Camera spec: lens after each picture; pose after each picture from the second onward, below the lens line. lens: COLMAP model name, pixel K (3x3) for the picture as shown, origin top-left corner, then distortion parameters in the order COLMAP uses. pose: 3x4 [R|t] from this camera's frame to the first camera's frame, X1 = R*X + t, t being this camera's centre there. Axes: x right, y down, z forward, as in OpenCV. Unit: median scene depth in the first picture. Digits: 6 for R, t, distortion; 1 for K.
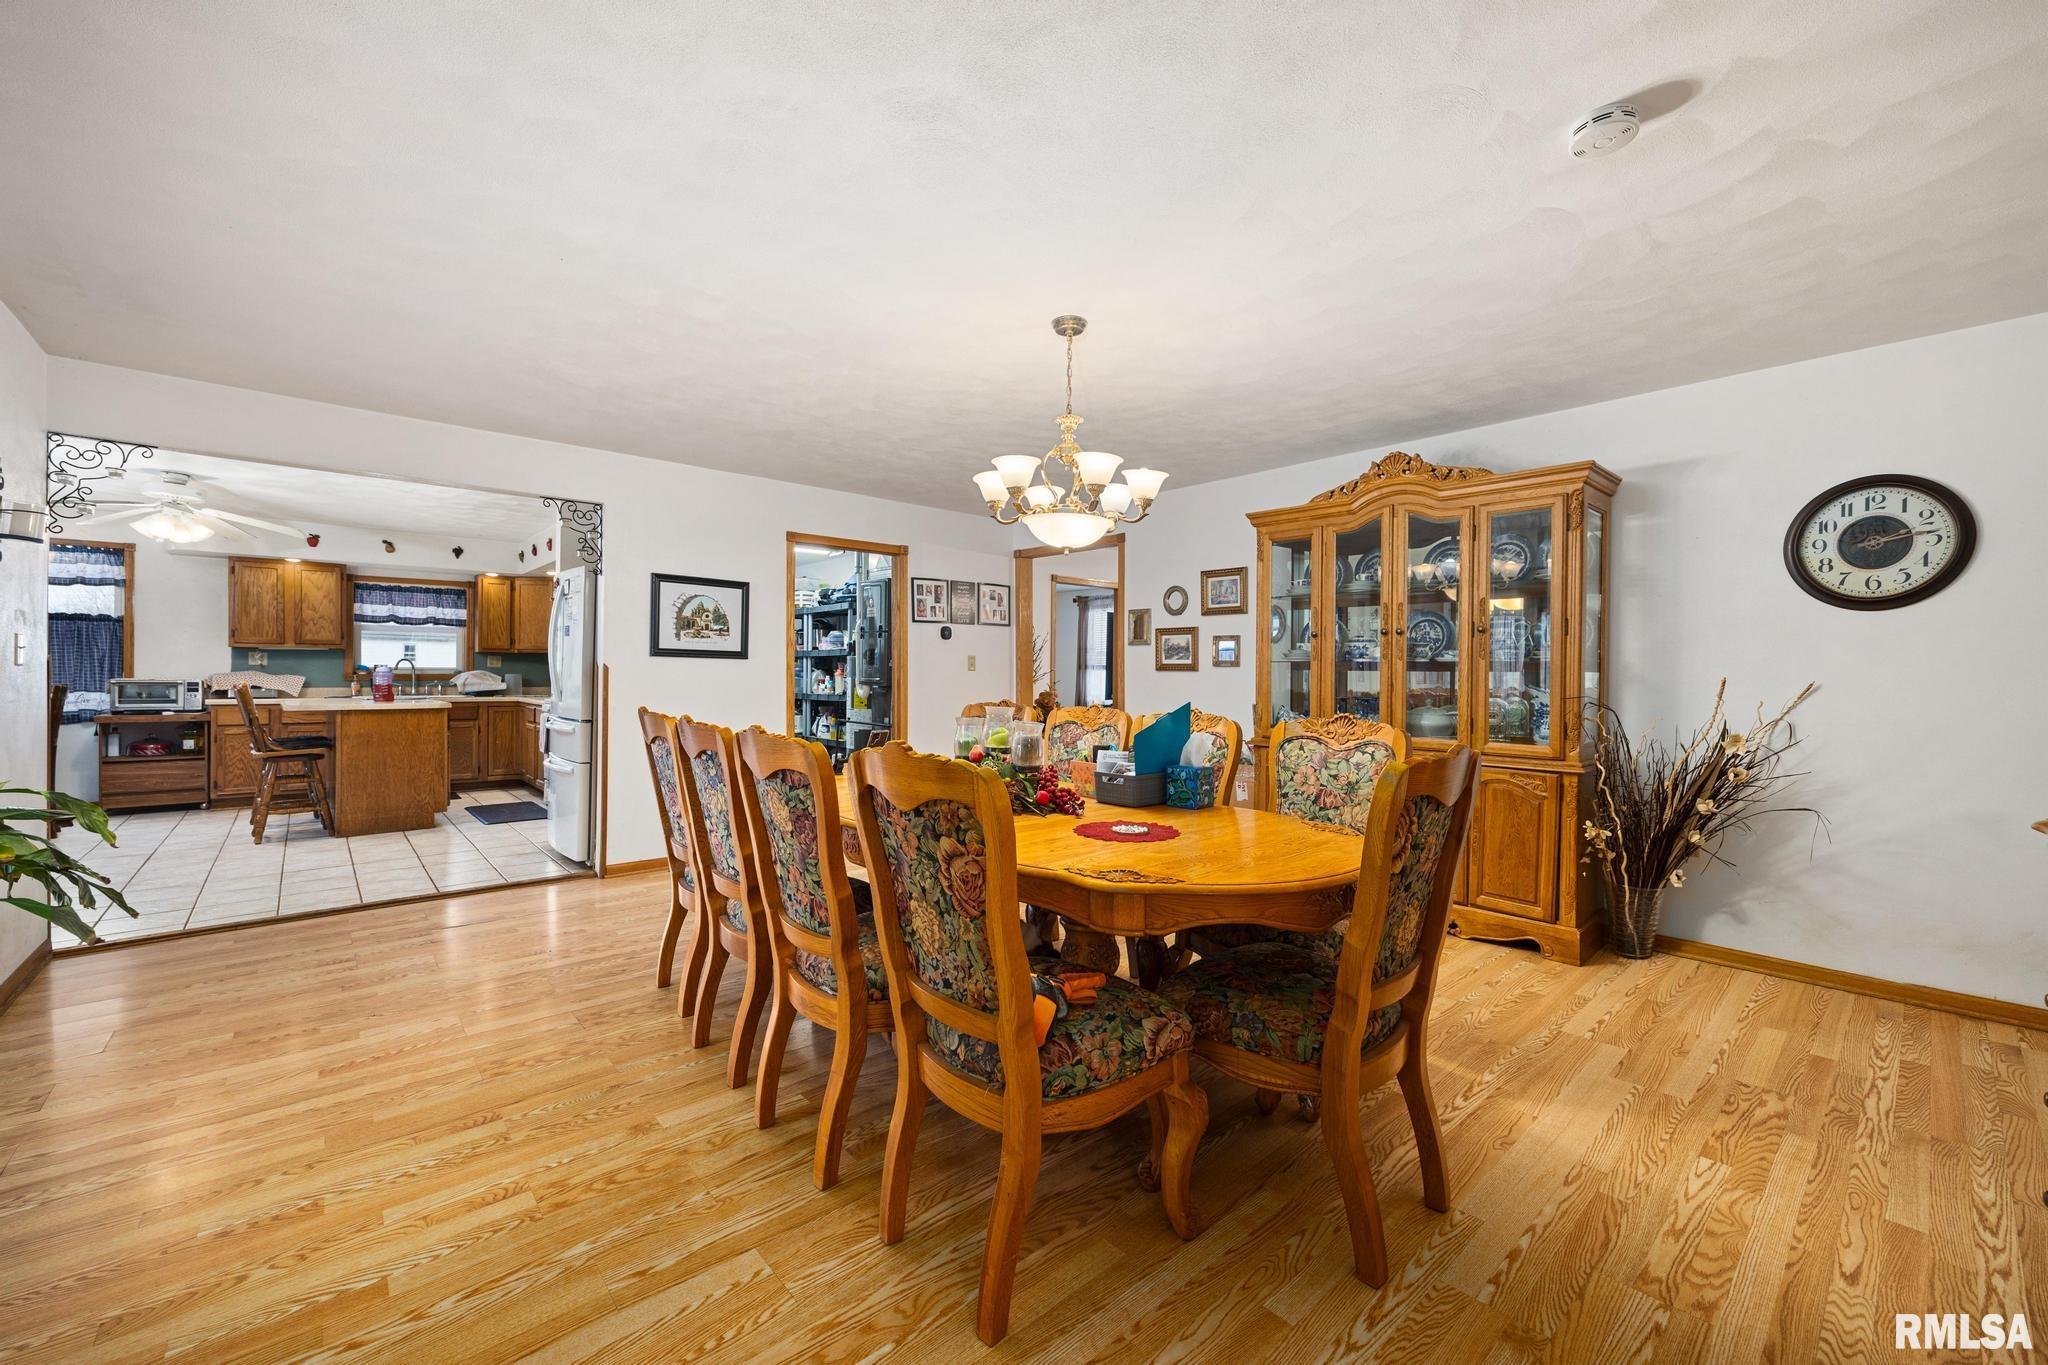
lens RADIAL K [[819.0, 0, 1037.2], [0, 819.0, 683.3], [0, 0, 1]] dist [-0.004337, 0.000461]
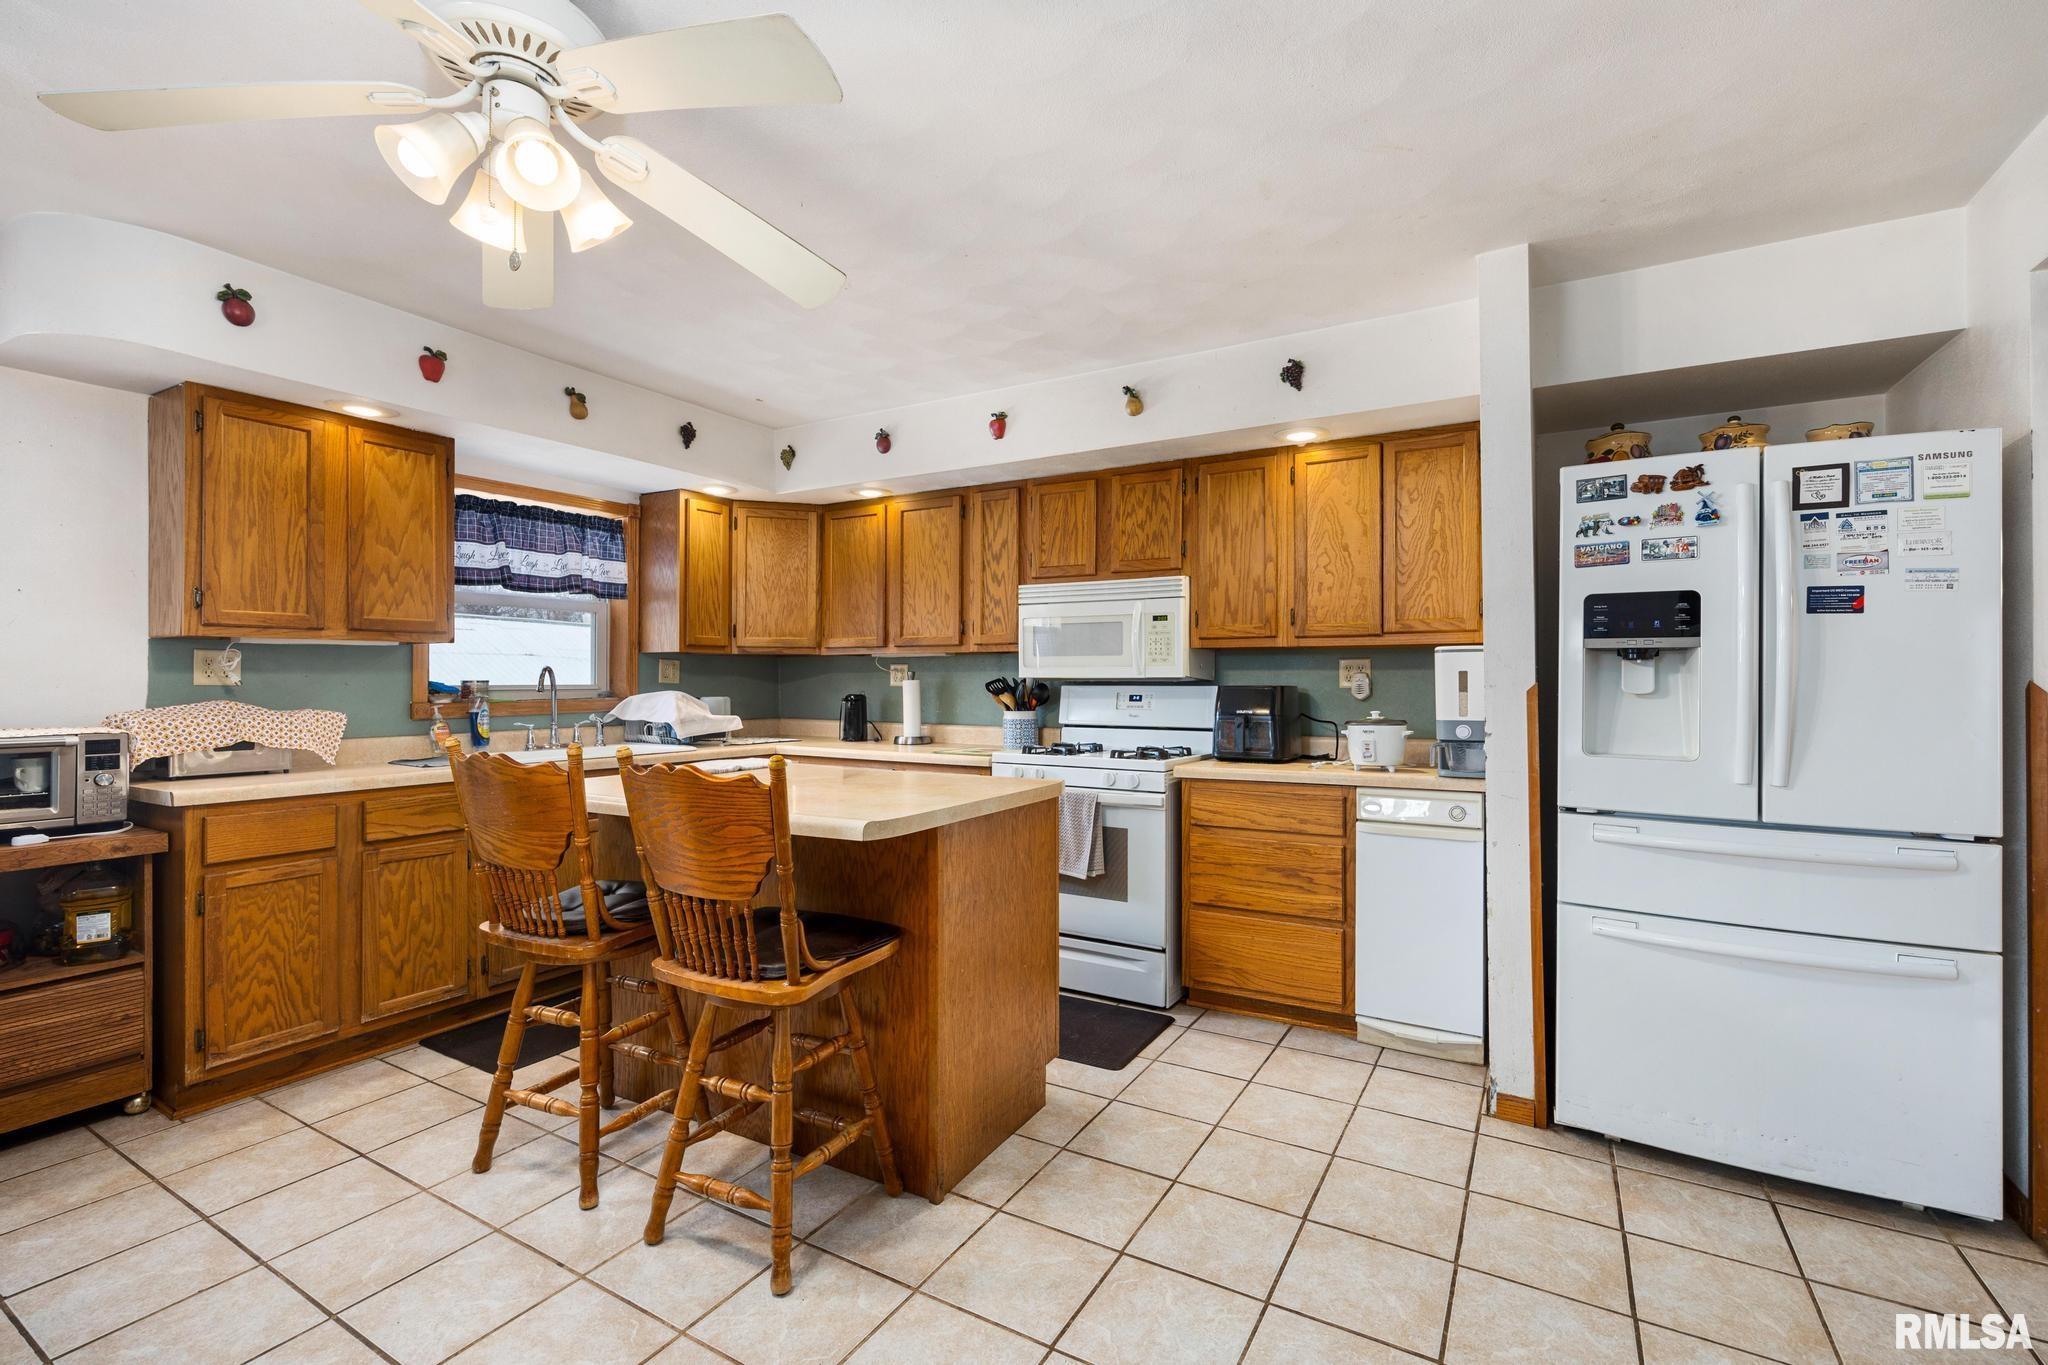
lens RADIAL K [[894.5, 0, 1038.0], [0, 894.5, 677.1], [0, 0, 1]] dist [-0.000541, 0.000062]
pose [[0.951008, -0.005661, 0.309113, -0.713606], [0.008867, 0.999920, -0.008967, -0.018746], [-0.309038, 0.011269, 0.950983, 0.483765]]
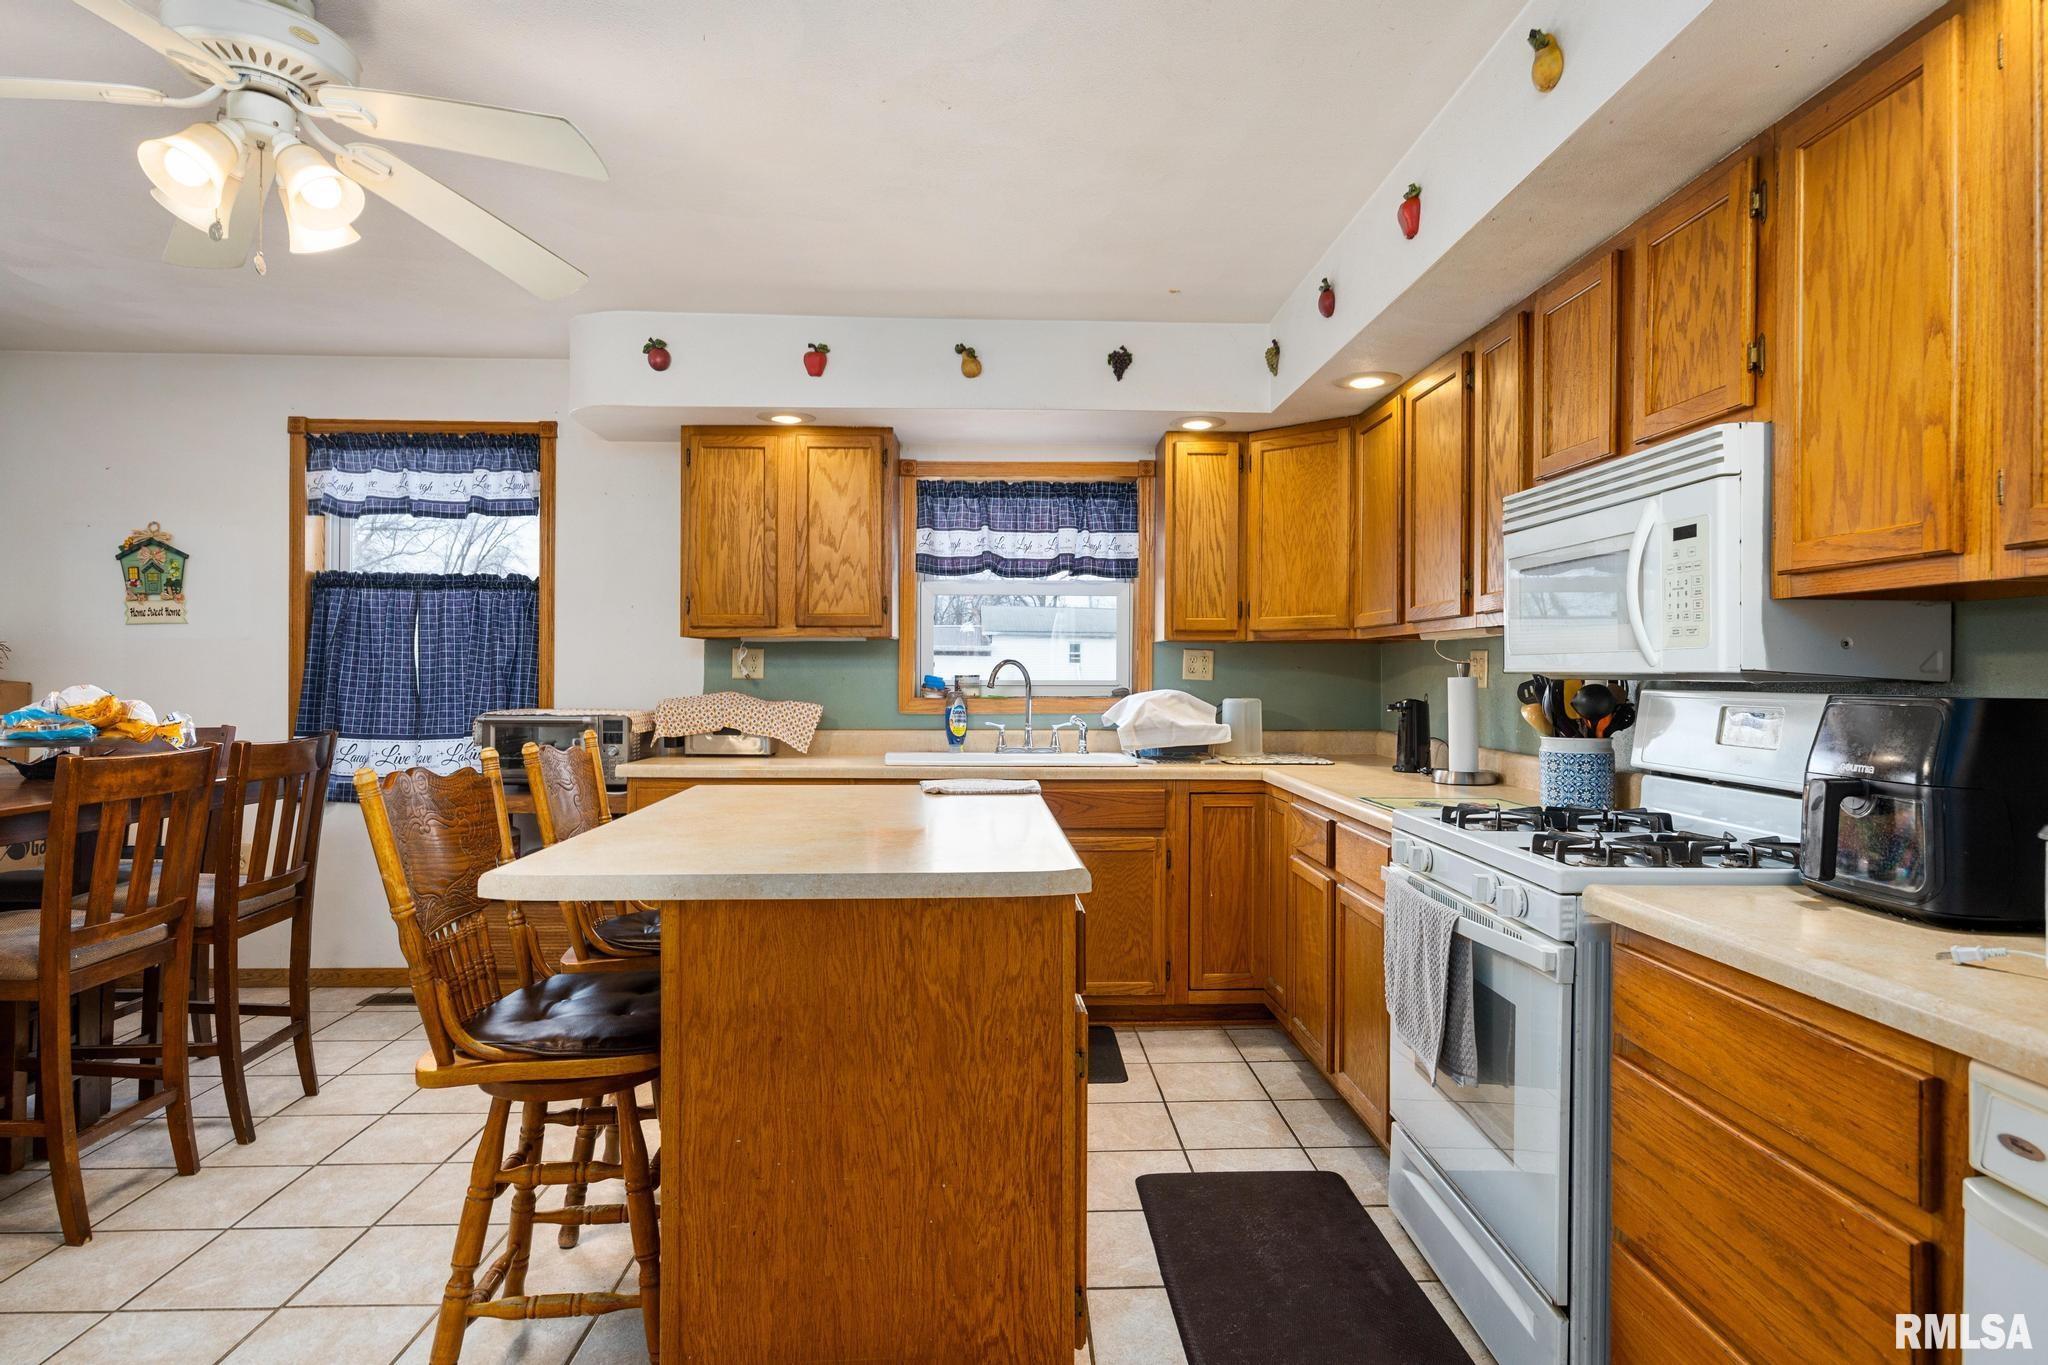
lens RADIAL K [[1089.2, 0, 1037.0], [0, 1089.2, 669.5], [0, 0, 1]] dist [-0.013974, 0.000571]
pose [[0.769138, -0.006102, -0.639054, -0.453283], [-0.004461, 0.999879, -0.014918, -0.018785], [0.639067, 0.014325, 0.769017, 0.640469]]
